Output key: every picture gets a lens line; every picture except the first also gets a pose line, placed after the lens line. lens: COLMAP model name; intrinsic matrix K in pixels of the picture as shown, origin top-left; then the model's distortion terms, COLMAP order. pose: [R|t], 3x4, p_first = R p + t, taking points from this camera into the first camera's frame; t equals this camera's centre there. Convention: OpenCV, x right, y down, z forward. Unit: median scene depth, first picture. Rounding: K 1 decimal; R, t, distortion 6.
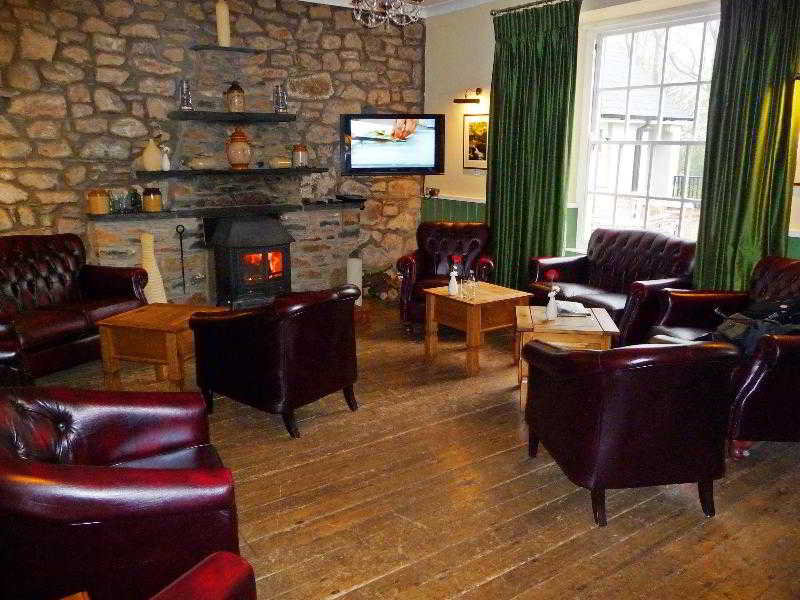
lens RADIAL K [[655.7, 0, 398.0], [0, 655.7, 296.1], [0, 0, 1]] dist [-0.016655, 0.031157]
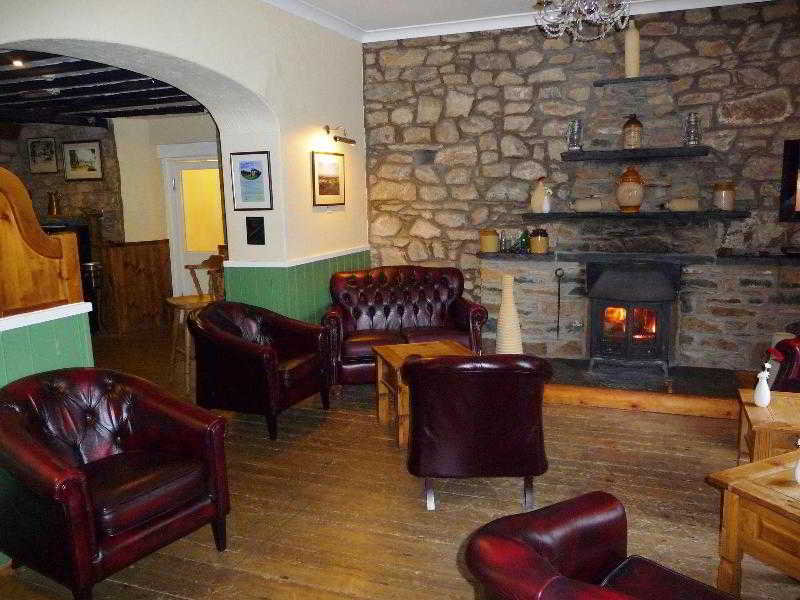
lens RADIAL K [[655.7, 0, 397.7], [0, 655.7, 305.2], [0, 0, 1]] dist [-0.016655, 0.031157]
pose [[0.565949, 0.122077, -0.815352, 0.333413], [-0.165271, 0.985700, 0.032866, -0.047997], [0.807705, 0.116154, 0.578032, 0.256894]]
